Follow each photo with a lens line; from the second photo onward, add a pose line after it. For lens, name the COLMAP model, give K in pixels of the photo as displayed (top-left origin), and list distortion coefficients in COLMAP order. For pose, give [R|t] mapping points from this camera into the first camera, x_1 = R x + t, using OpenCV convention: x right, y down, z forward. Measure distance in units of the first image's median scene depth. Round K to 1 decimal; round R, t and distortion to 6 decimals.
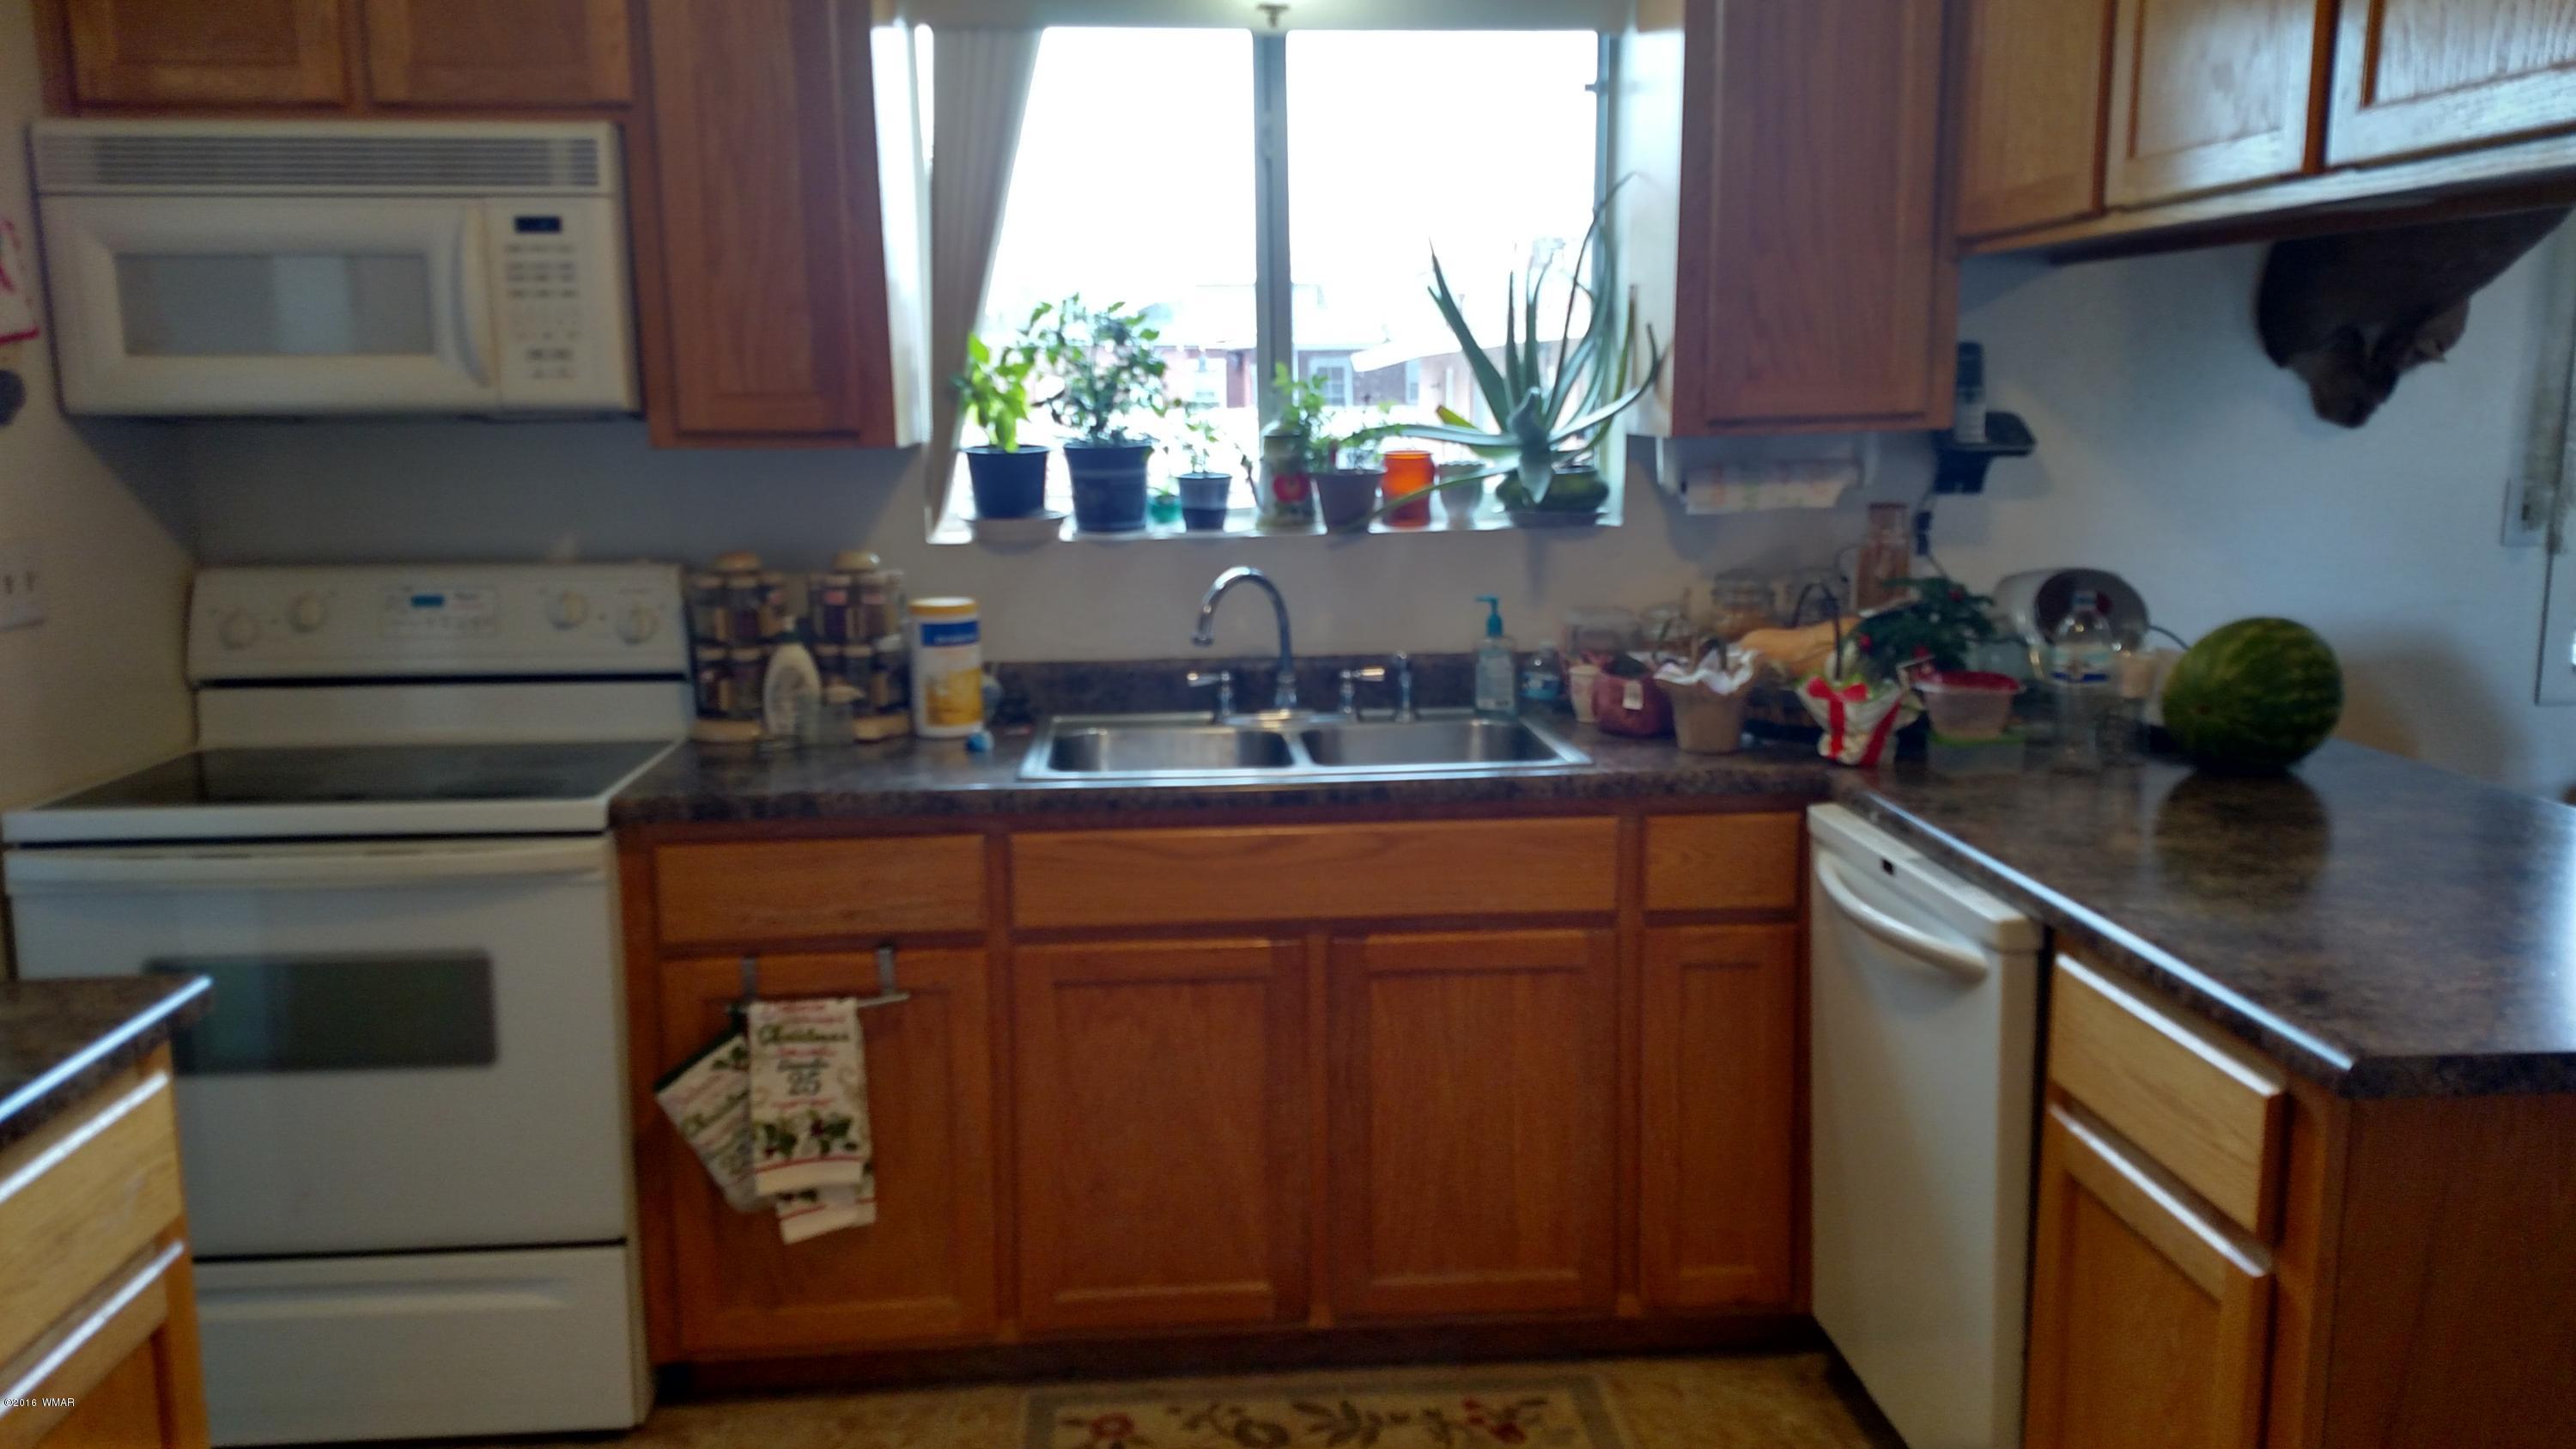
lens RADIAL K [[1977.2, 0, 1292.1], [0, 1977.2, 739.9], [0, 0, 1]] dist [0.178754, -0.319469]
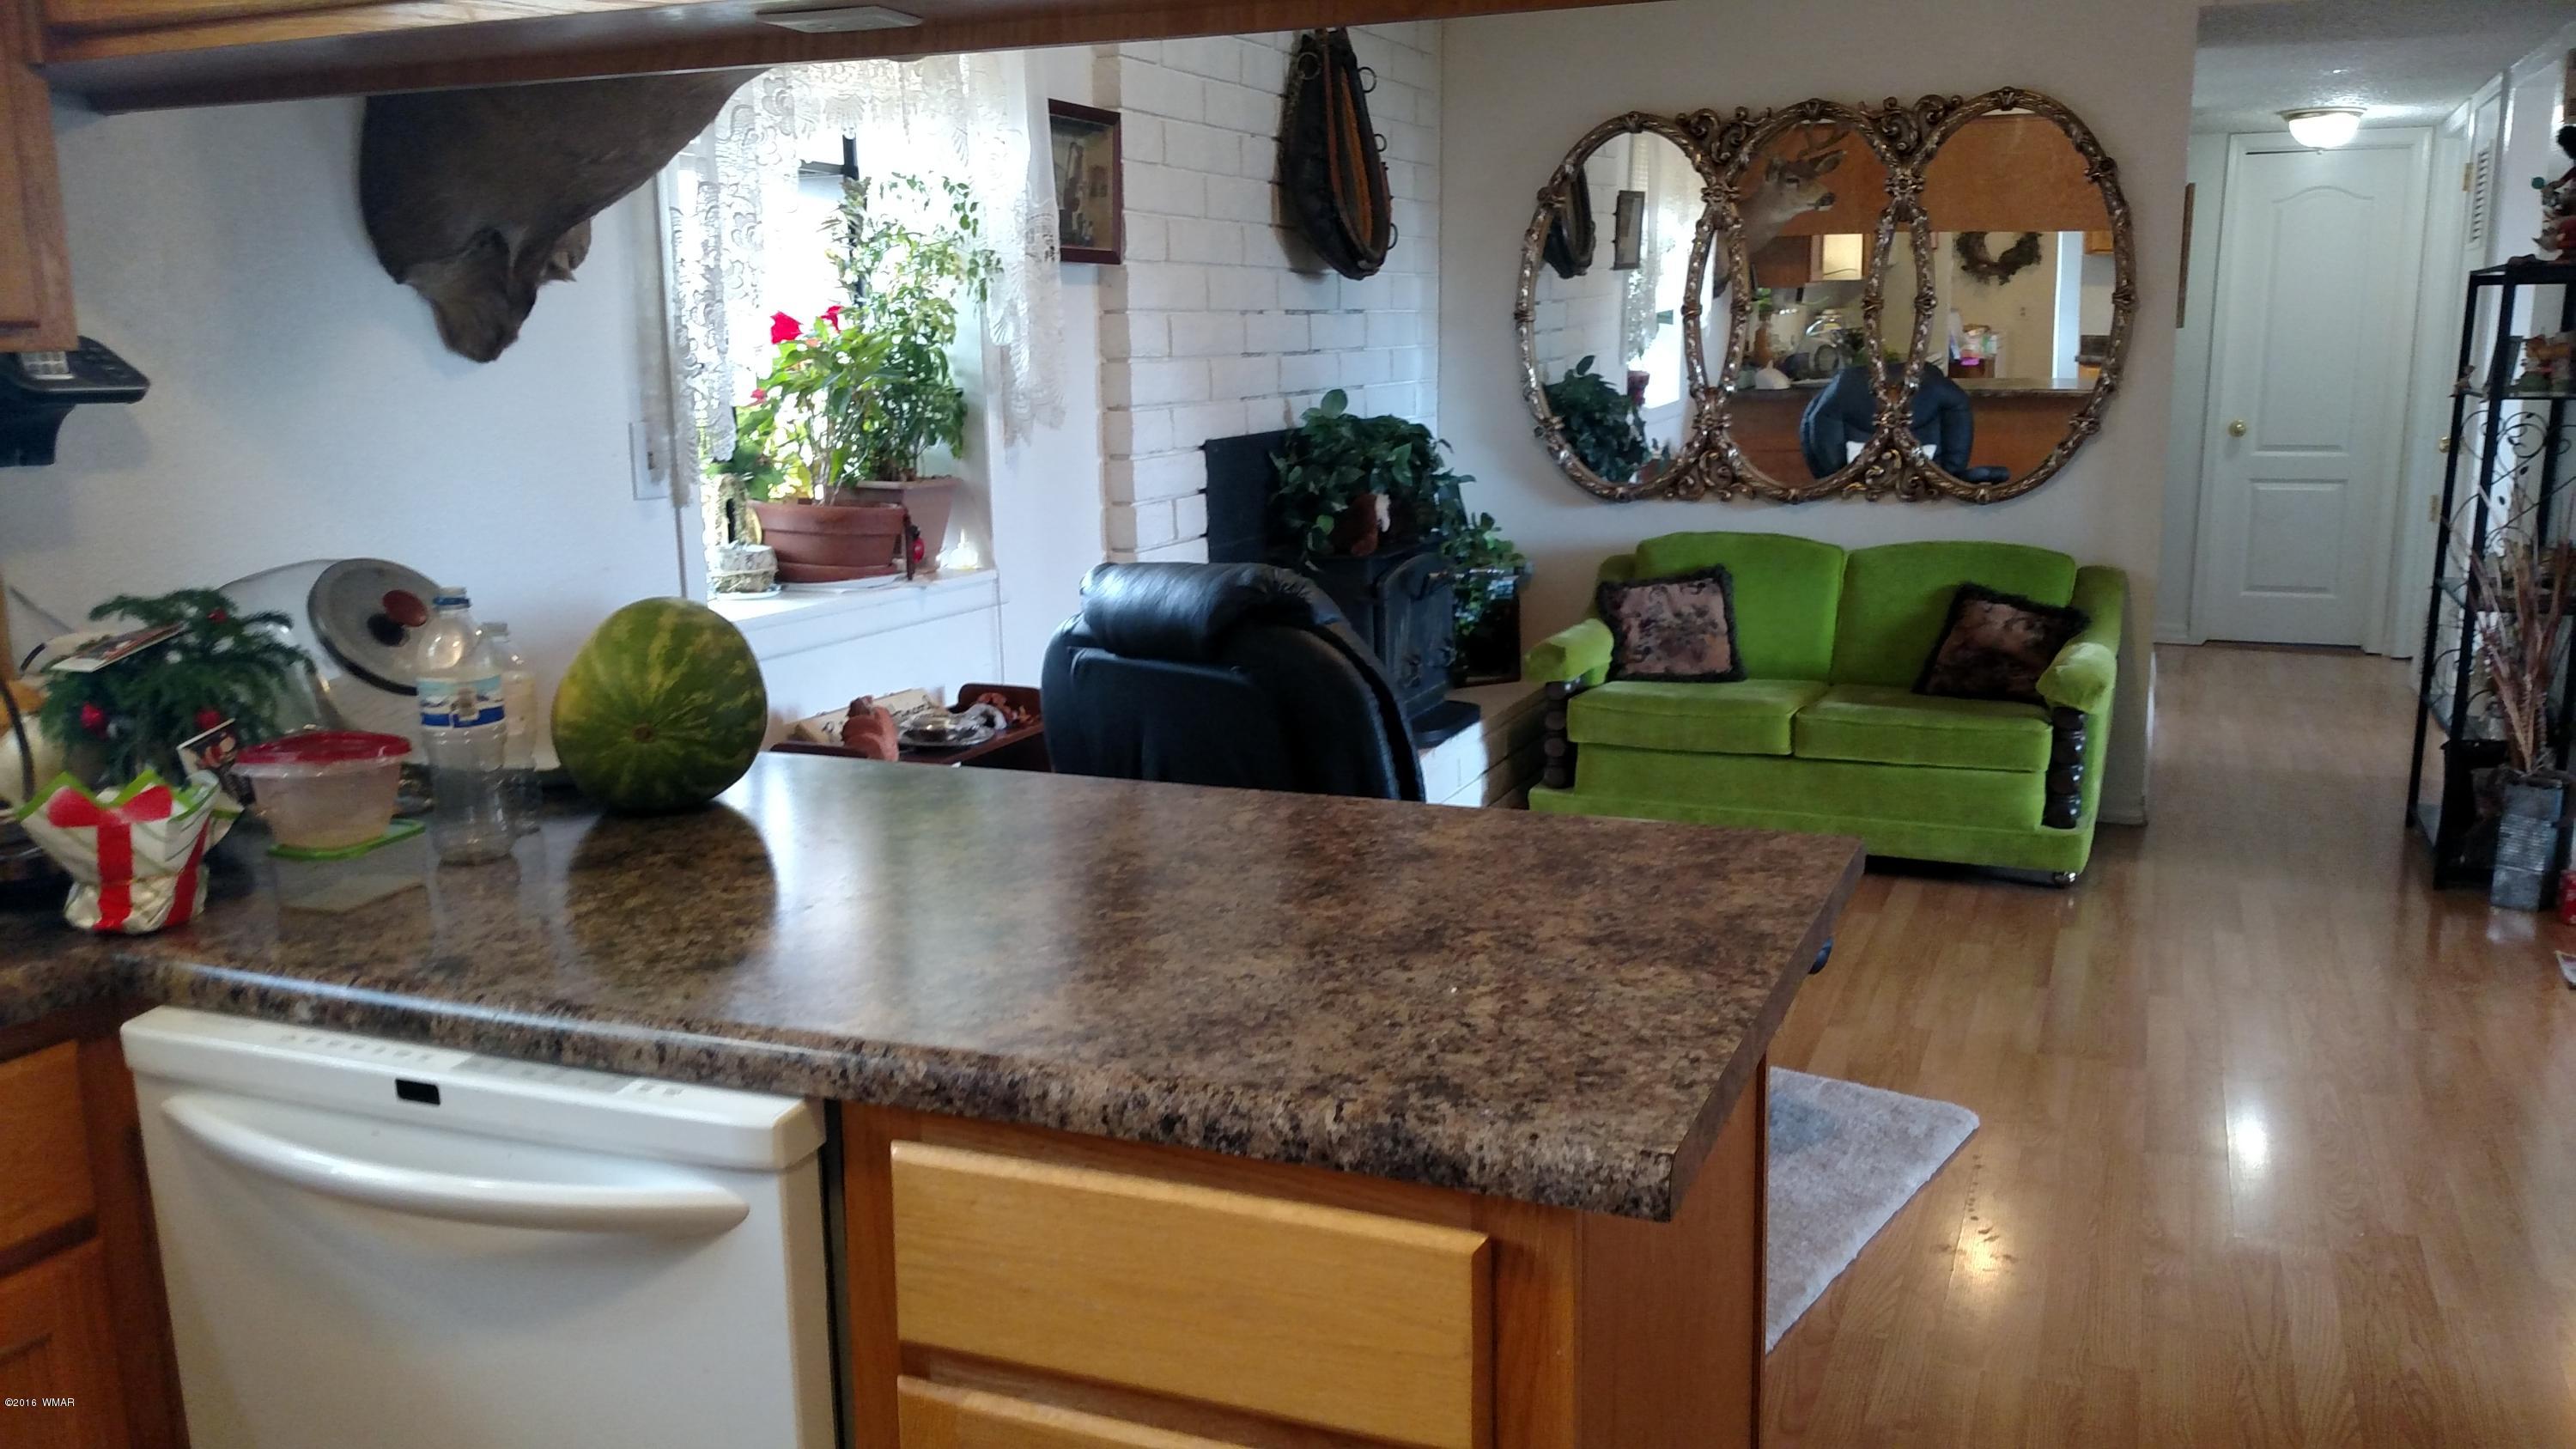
lens RADIAL K [[1984.2, 0, 1287.3], [0, 1984.2, 759.4], [0, 0, 1]] dist [0.222950, -0.595903]
pose [[0.451175, -0.173956, 0.875317, -0.063818], [0.169855, 0.979628, 0.107135, -0.041619], [-0.876122, 0.100340, 0.471531, 0.447122]]
